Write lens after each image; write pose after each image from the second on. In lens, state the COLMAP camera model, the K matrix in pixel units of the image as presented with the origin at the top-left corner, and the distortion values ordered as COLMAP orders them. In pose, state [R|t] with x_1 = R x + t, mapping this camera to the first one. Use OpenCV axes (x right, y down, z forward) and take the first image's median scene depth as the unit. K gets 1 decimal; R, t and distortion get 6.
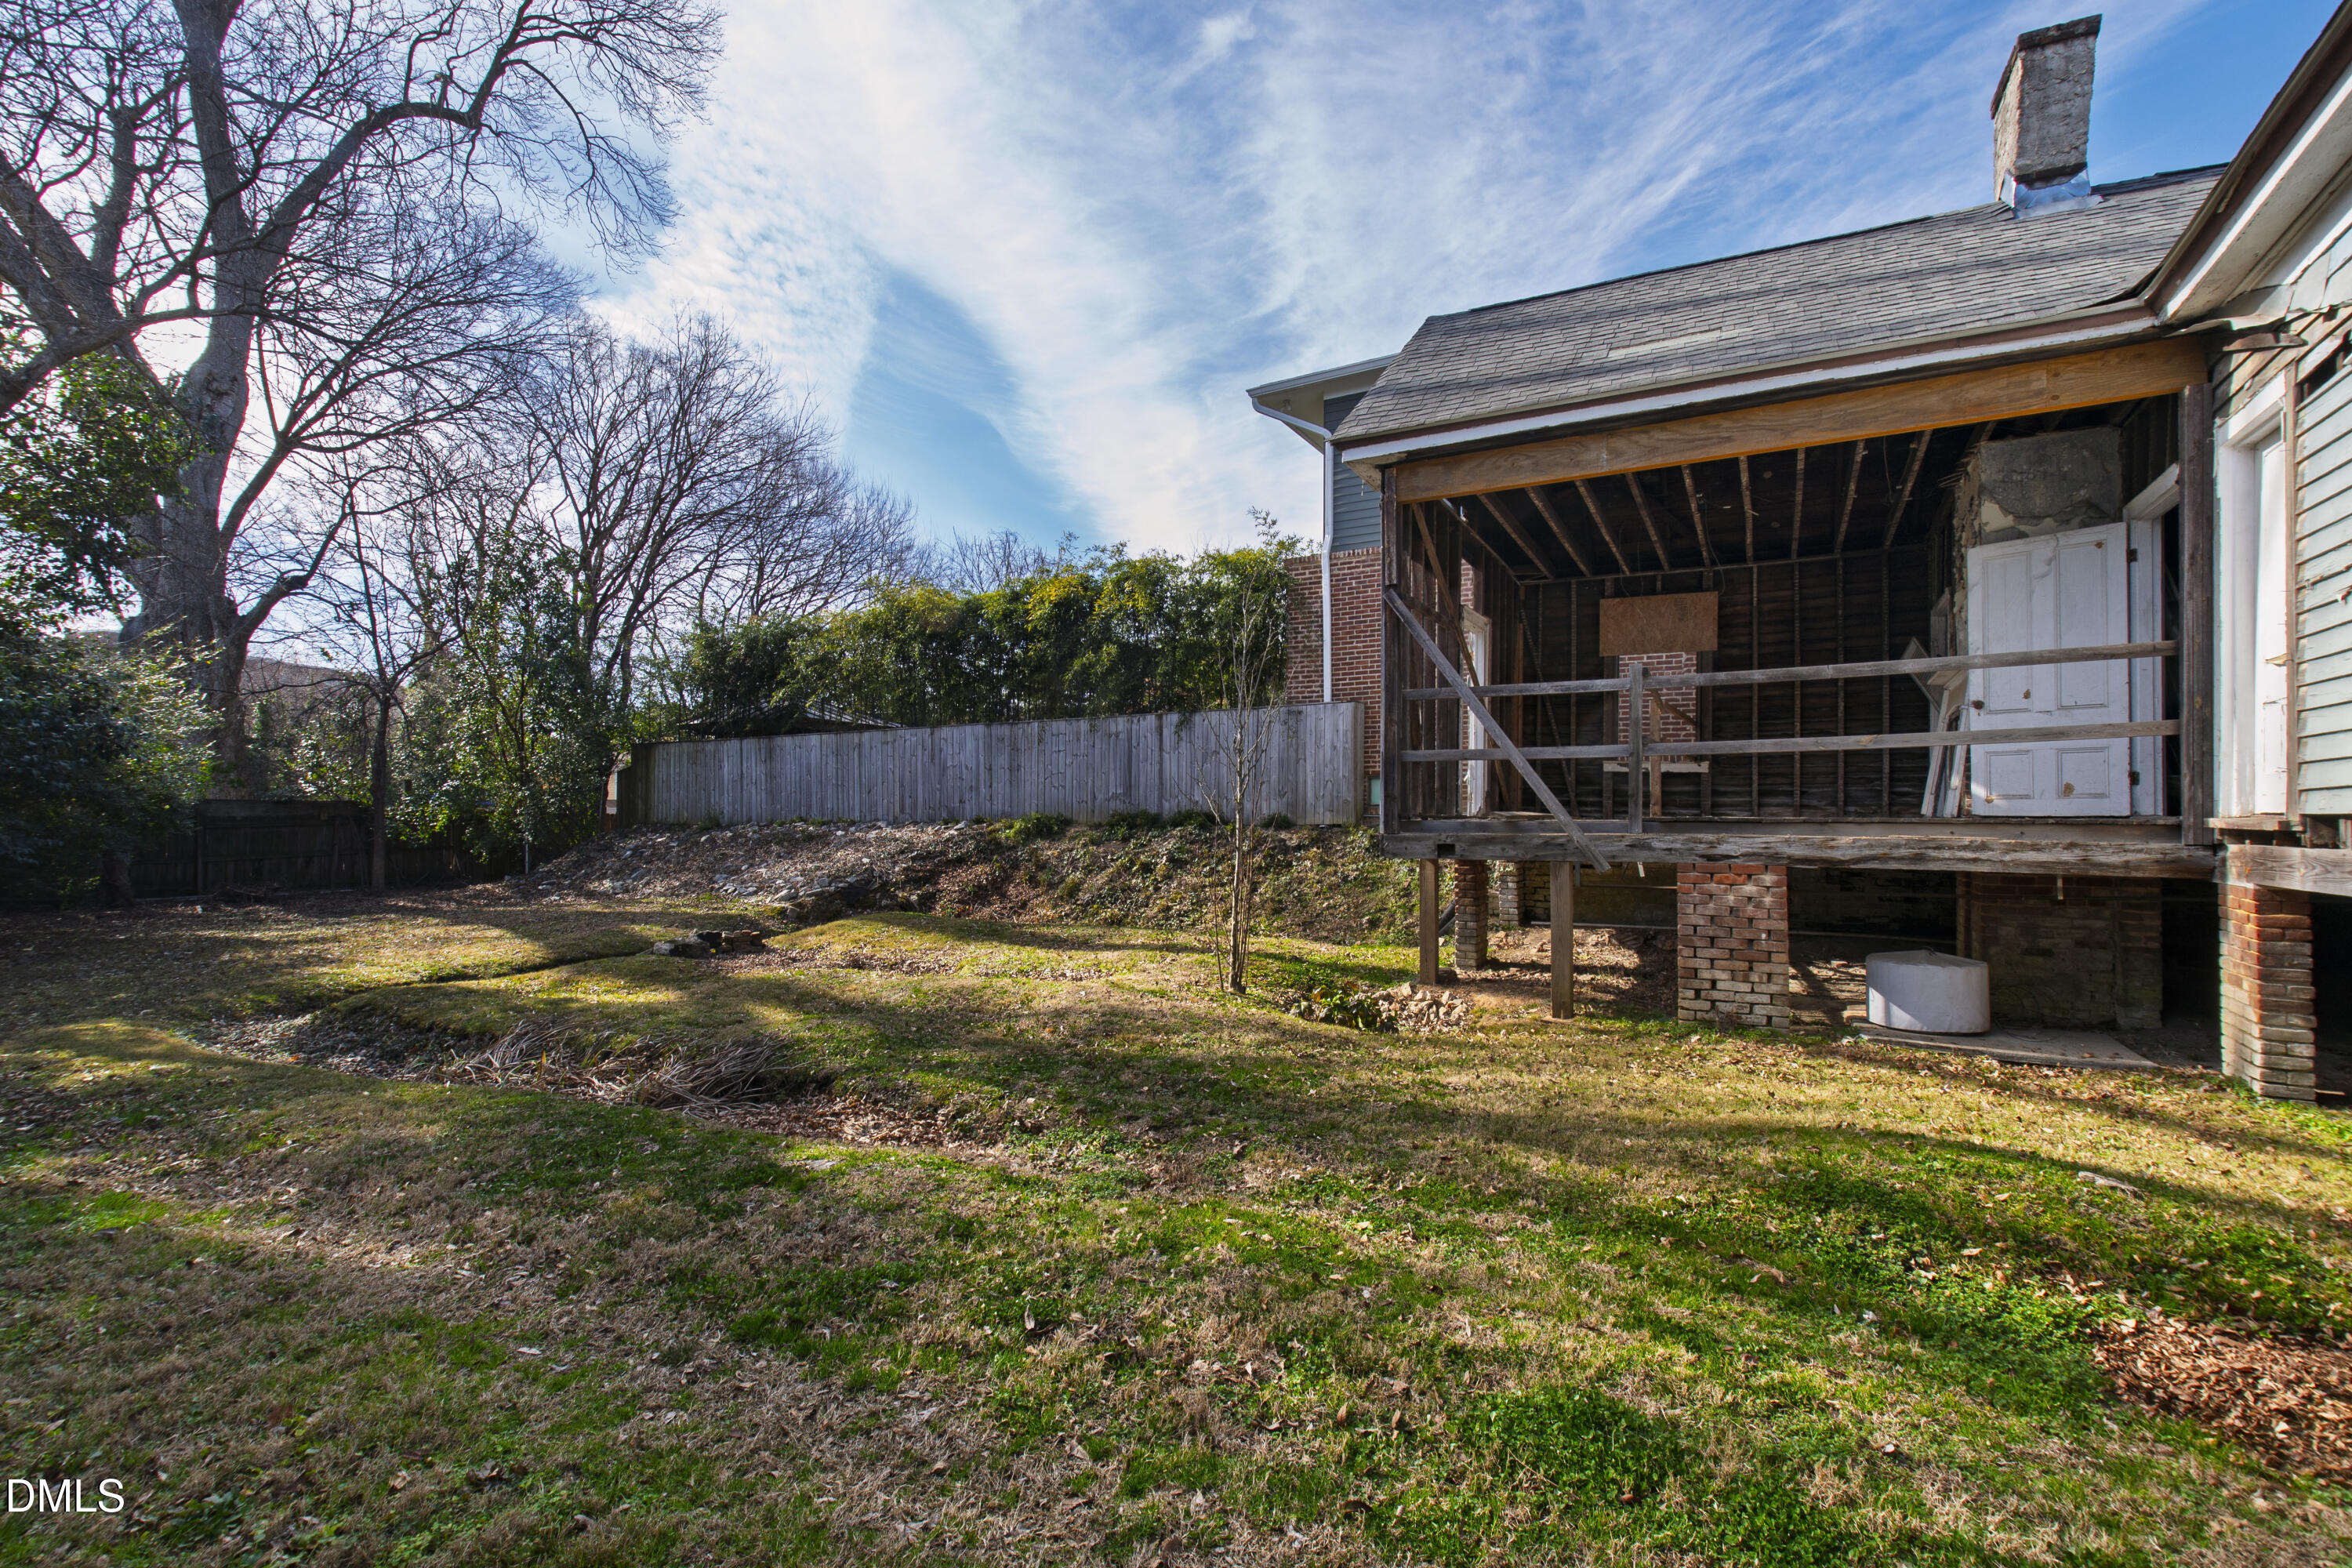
lens RADIAL K [[1015.8, 0, 1176.4], [0, 1015.8, 791.2], [0, 0, 1]] dist [0.000065, 0.001023]
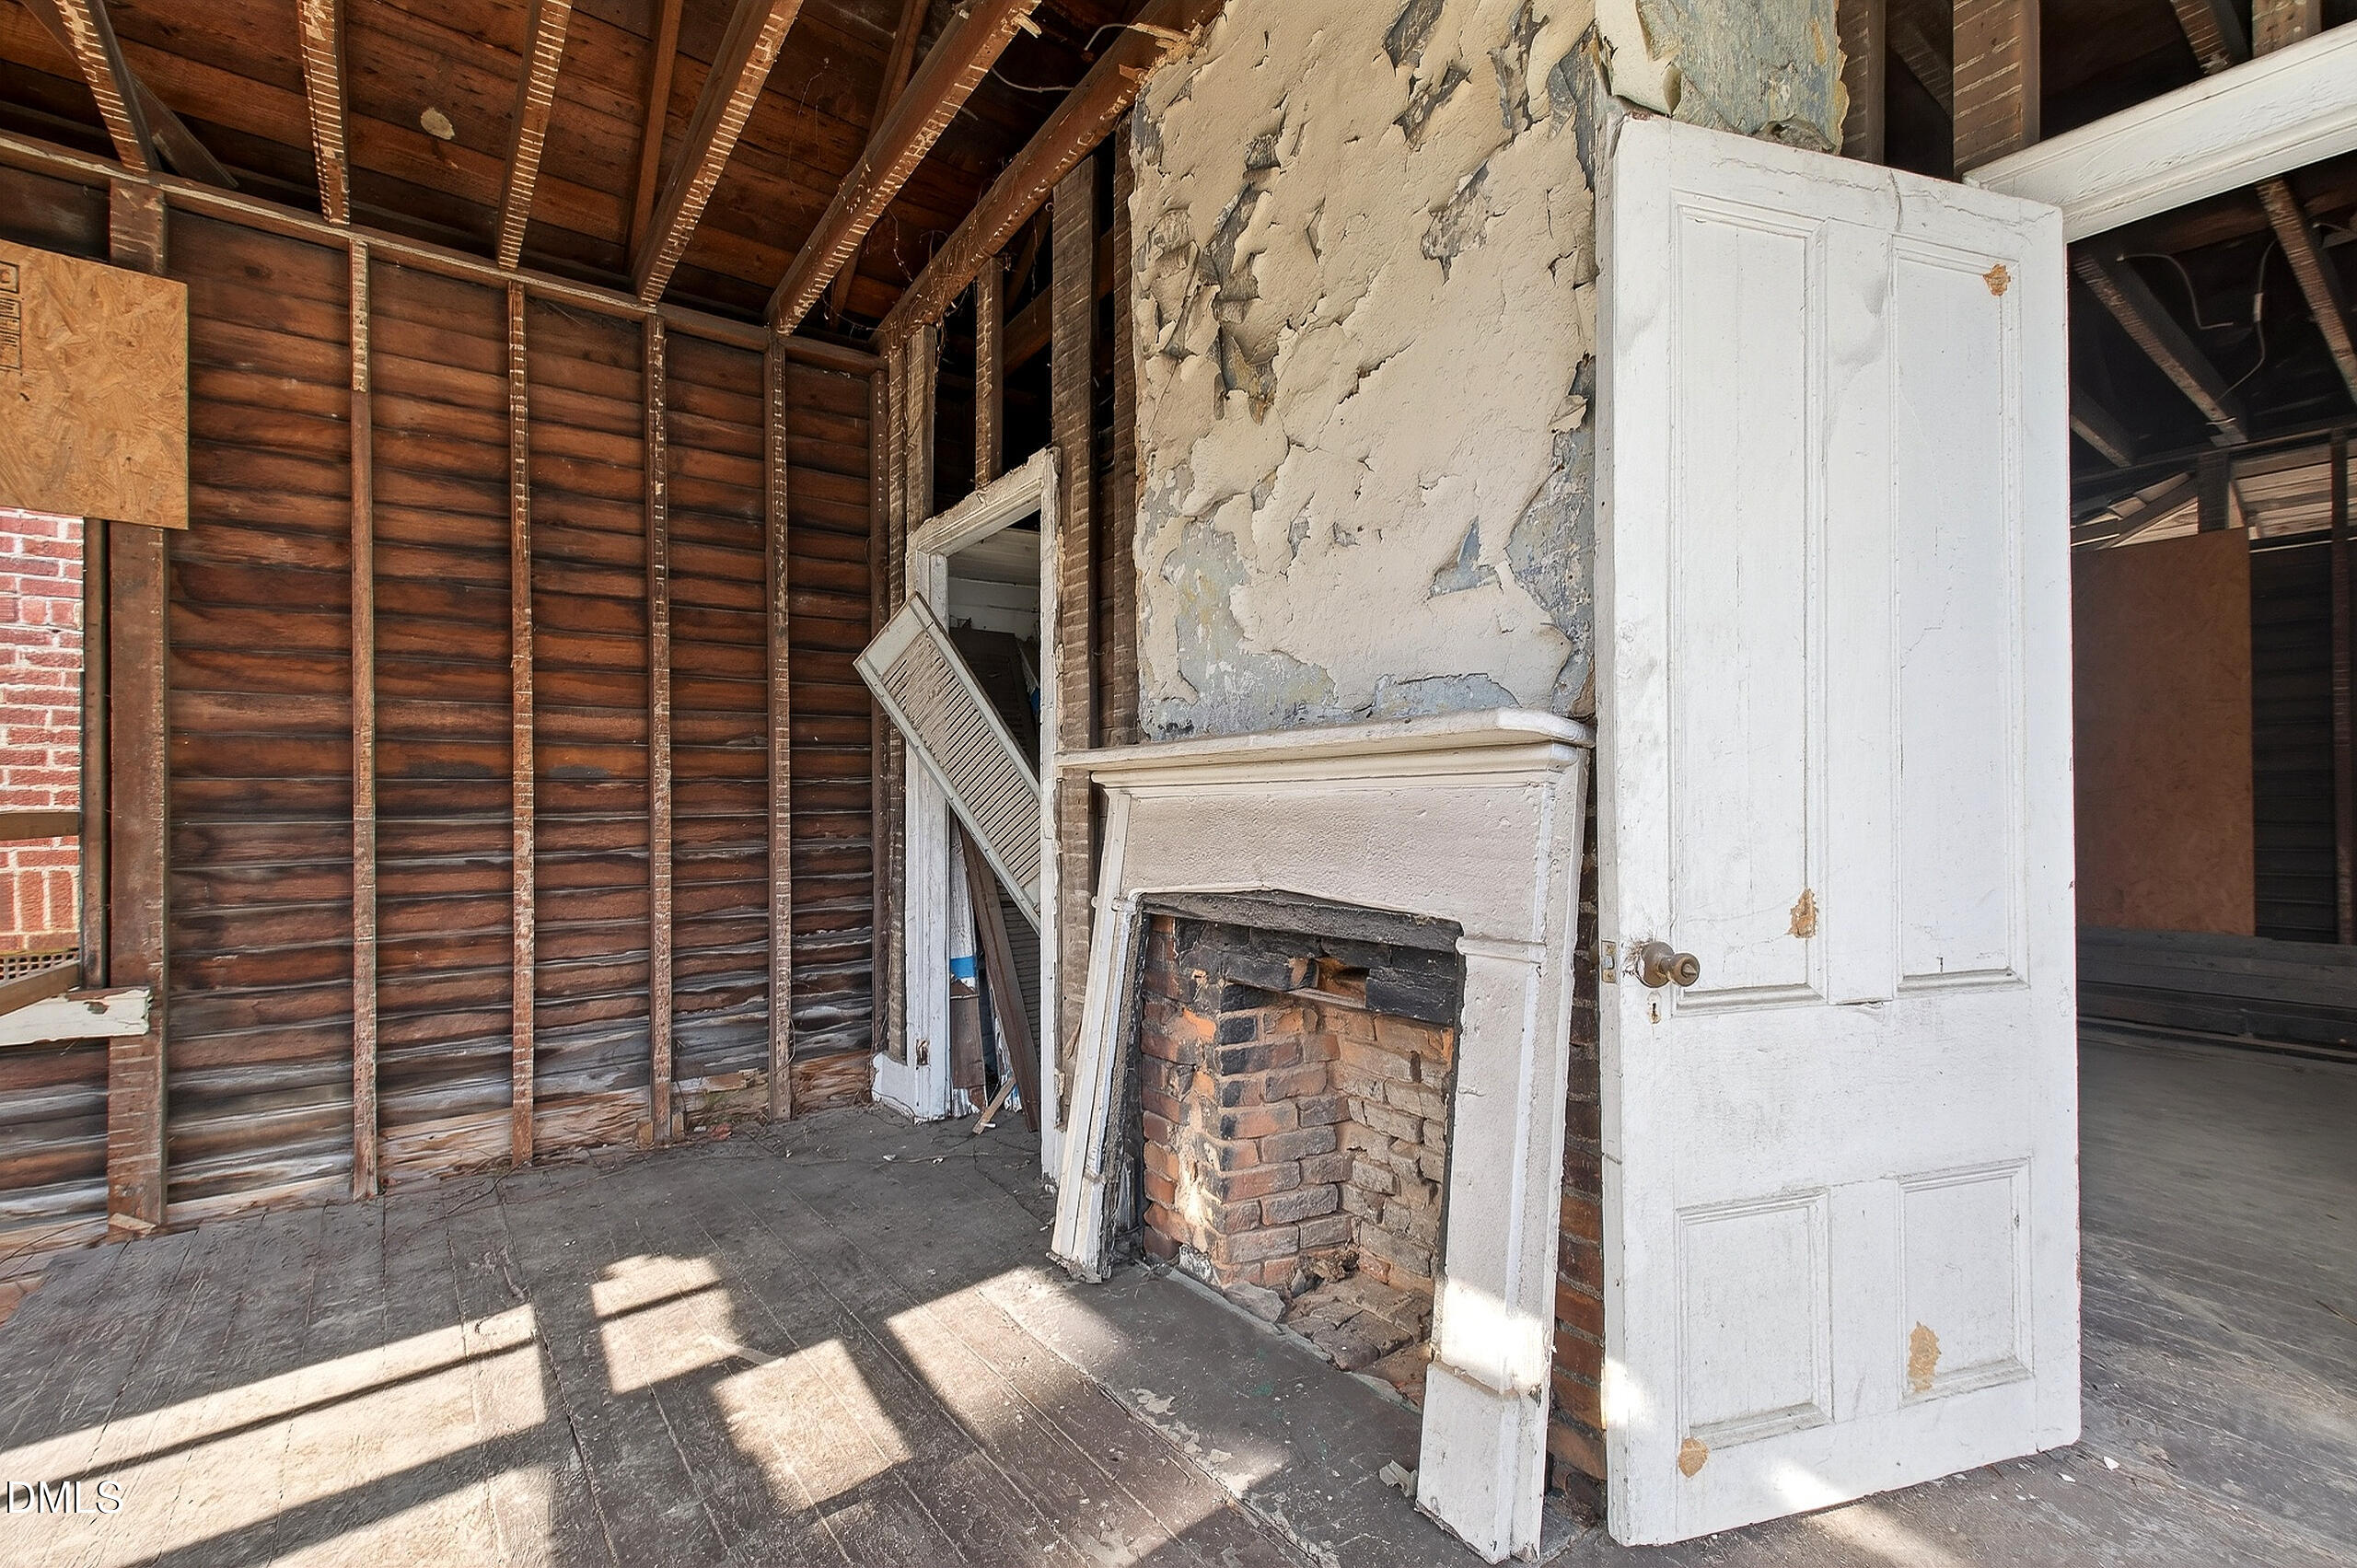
lens RADIAL K [[1177.1, 0, 1181.6], [0, 1177.1, 817.9], [0, 0, 1]] dist [0.000362, 0.000311]
pose [[0.420284, -0.002046, 0.907390, 0.590383], [-0.010382, 0.999921, 0.007063, -0.118536], [-0.907333, -0.012389, 0.420229, 1.045316]]
